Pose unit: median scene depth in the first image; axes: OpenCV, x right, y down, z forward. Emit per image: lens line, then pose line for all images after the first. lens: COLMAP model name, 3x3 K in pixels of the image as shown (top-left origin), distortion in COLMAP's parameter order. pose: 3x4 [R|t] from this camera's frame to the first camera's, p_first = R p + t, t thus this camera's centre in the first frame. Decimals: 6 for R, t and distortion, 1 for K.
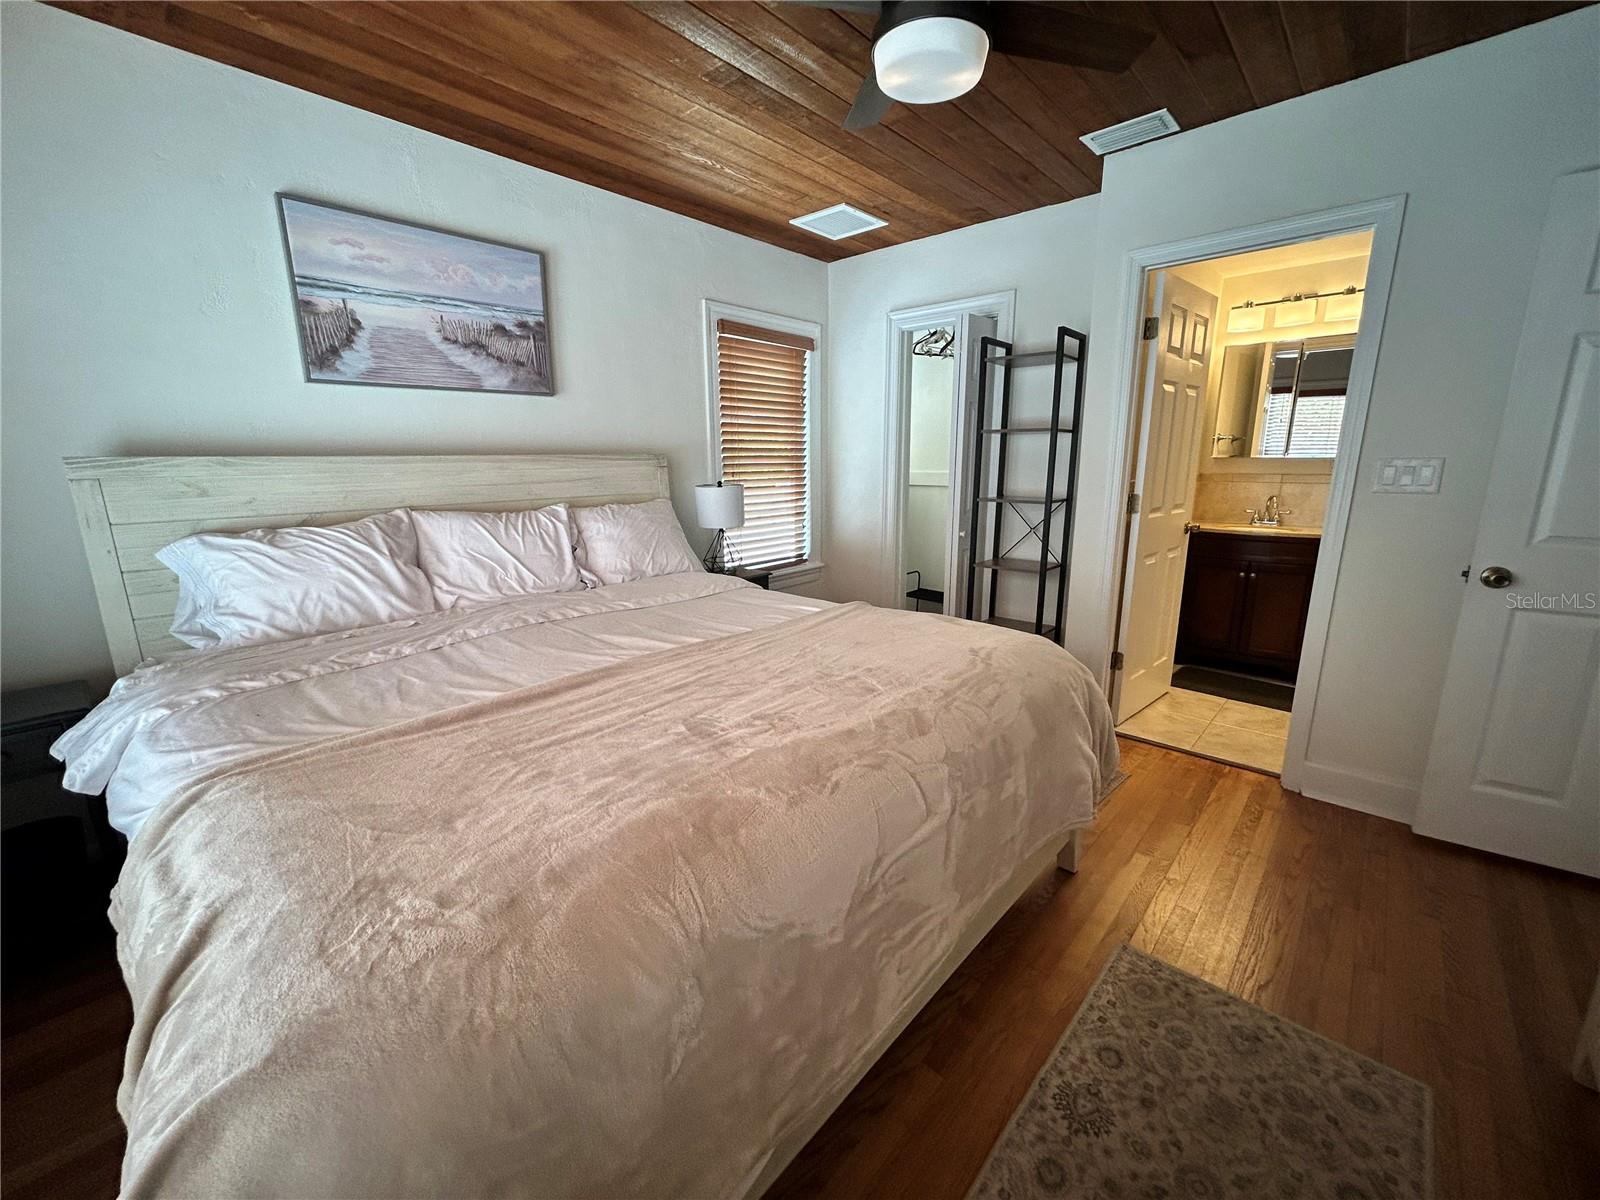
lens RADIAL K [[640.6, 0, 799.0], [0, 640.6, 600.9], [0, 0, 1]] dist [-0.004047, 0.000790]
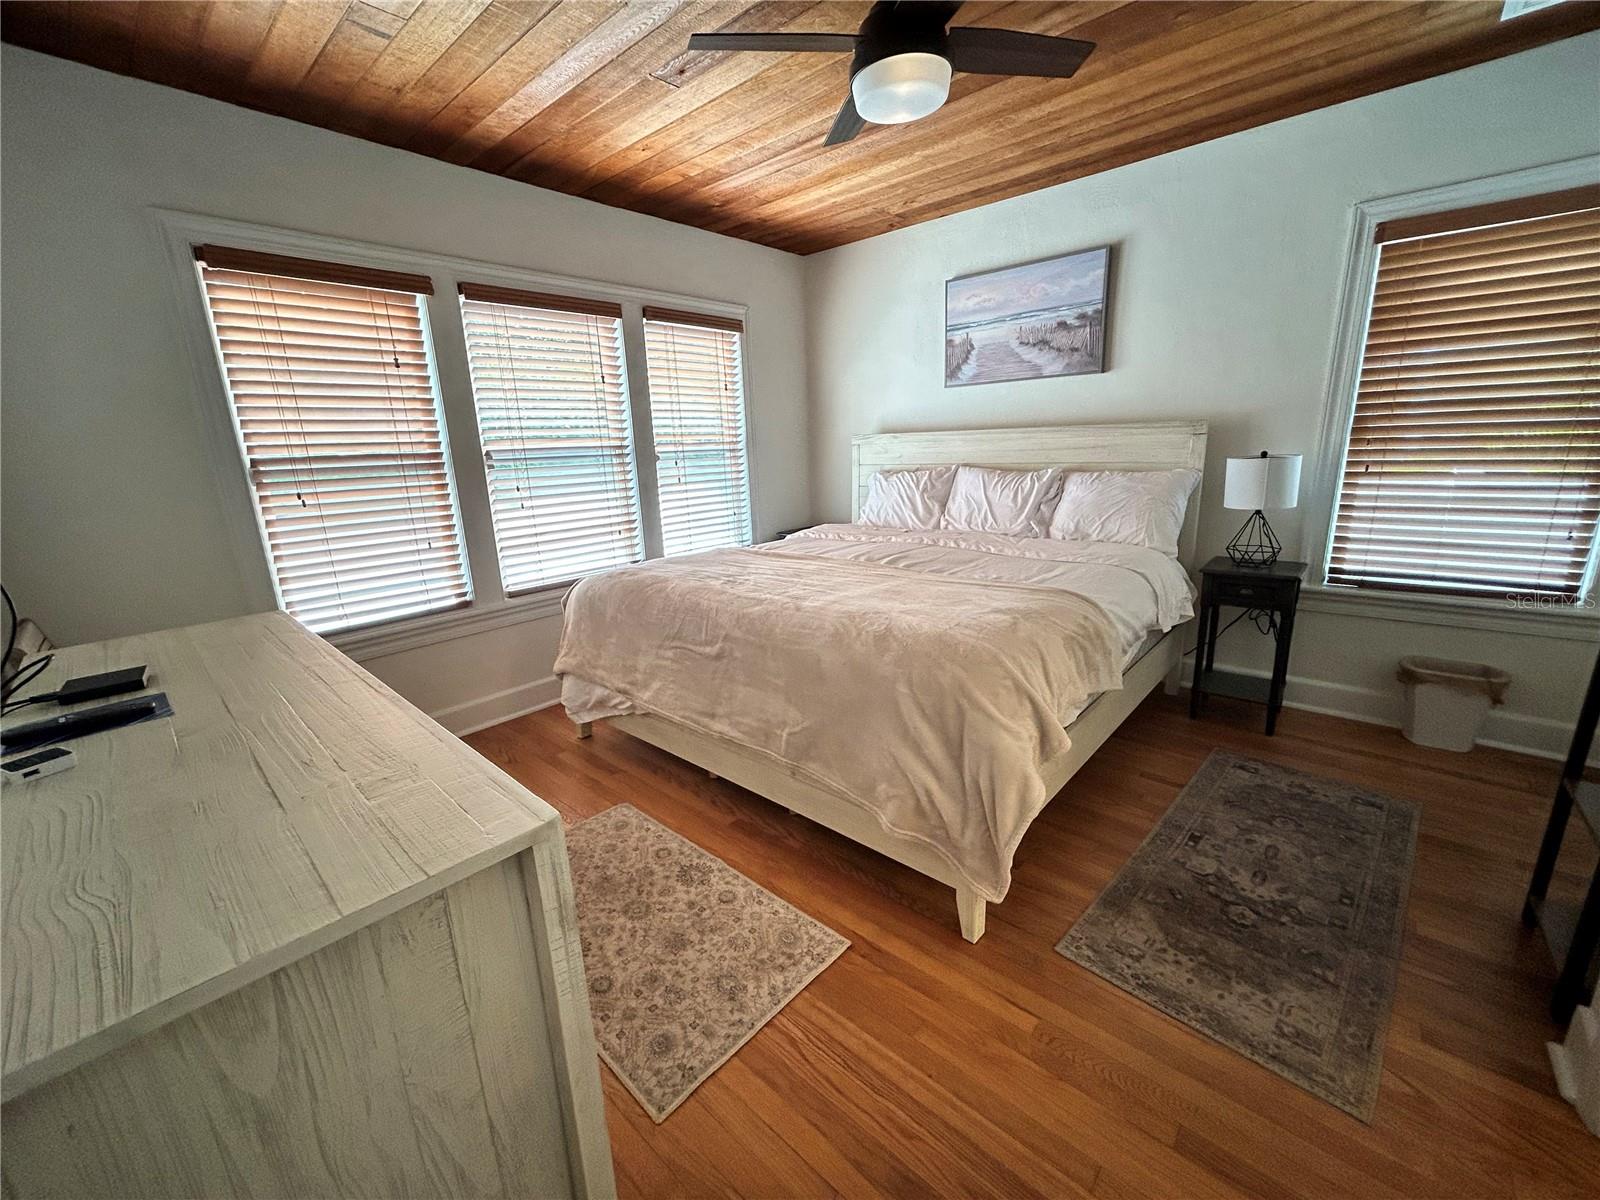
lens RADIAL K [[640.6, 0, 800.8], [0, 640.6, 600.4], [0, 0, 1]] dist [-0.004047, 0.000790]
pose [[0.009667, 0.255622, -0.966728, 0.938642], [-0.180468, 0.951344, 0.249750, -0.141608], [0.983533, 0.172049, 0.055328, 0.557143]]
